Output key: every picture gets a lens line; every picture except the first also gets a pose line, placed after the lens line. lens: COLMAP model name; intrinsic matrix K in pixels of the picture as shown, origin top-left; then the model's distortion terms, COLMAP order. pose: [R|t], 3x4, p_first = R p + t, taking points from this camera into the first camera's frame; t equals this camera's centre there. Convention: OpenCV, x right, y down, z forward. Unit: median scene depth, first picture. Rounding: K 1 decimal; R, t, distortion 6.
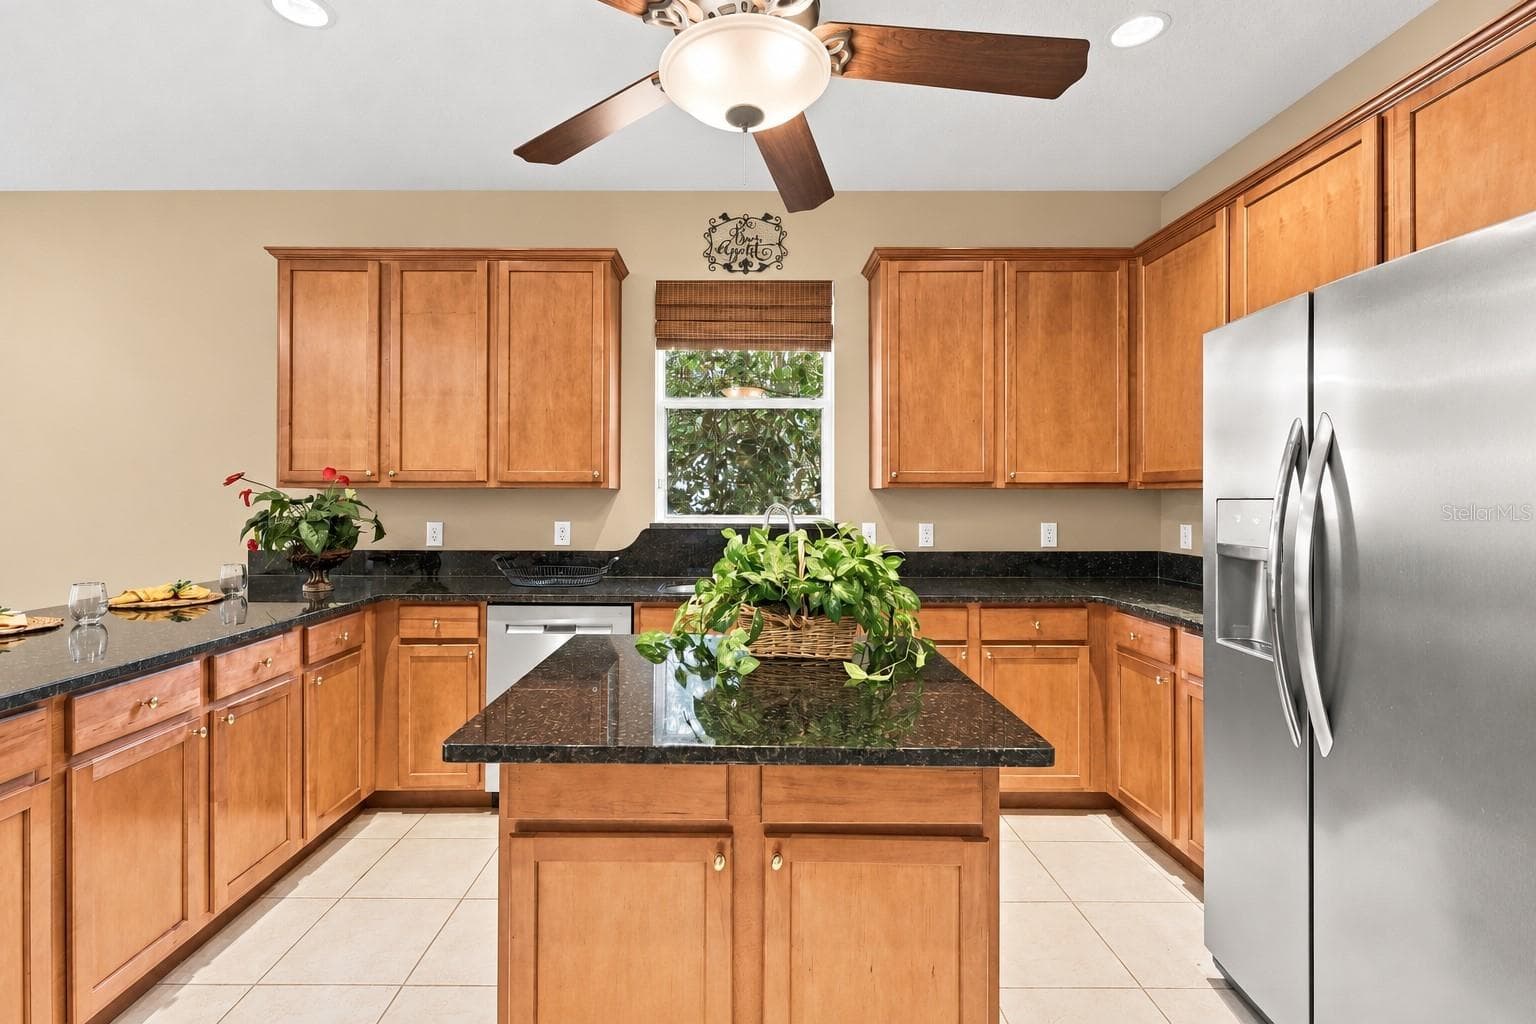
lens RADIAL K [[714.9, 0, 772.1], [0, 714.9, 495.9], [0, 0, 1]] dist [0.003661, 0.002119]
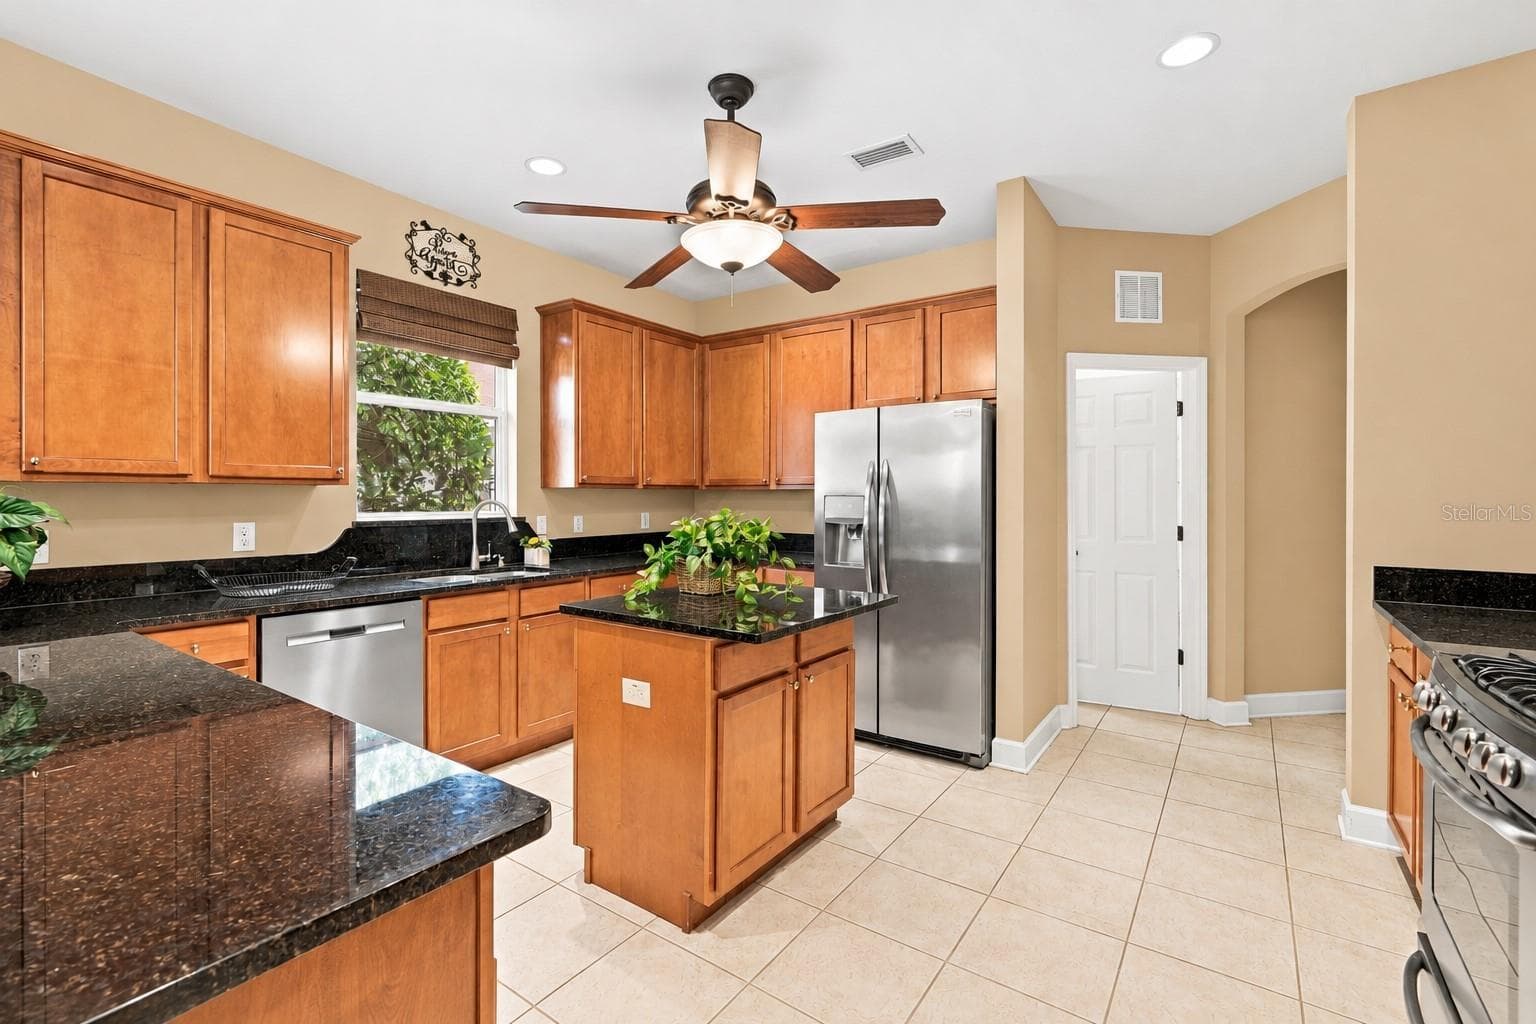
lens RADIAL K [[714.9, 0, 774.8], [0, 714.9, 499.4], [0, 0, 1]] dist [0.003661, 0.002119]
pose [[0.549588, -0.002825, 0.835431, -0.664112], [-0.005209, 0.999963, 0.006808, -0.000981], [-0.835420, -0.008093, 0.549553, 0.002186]]
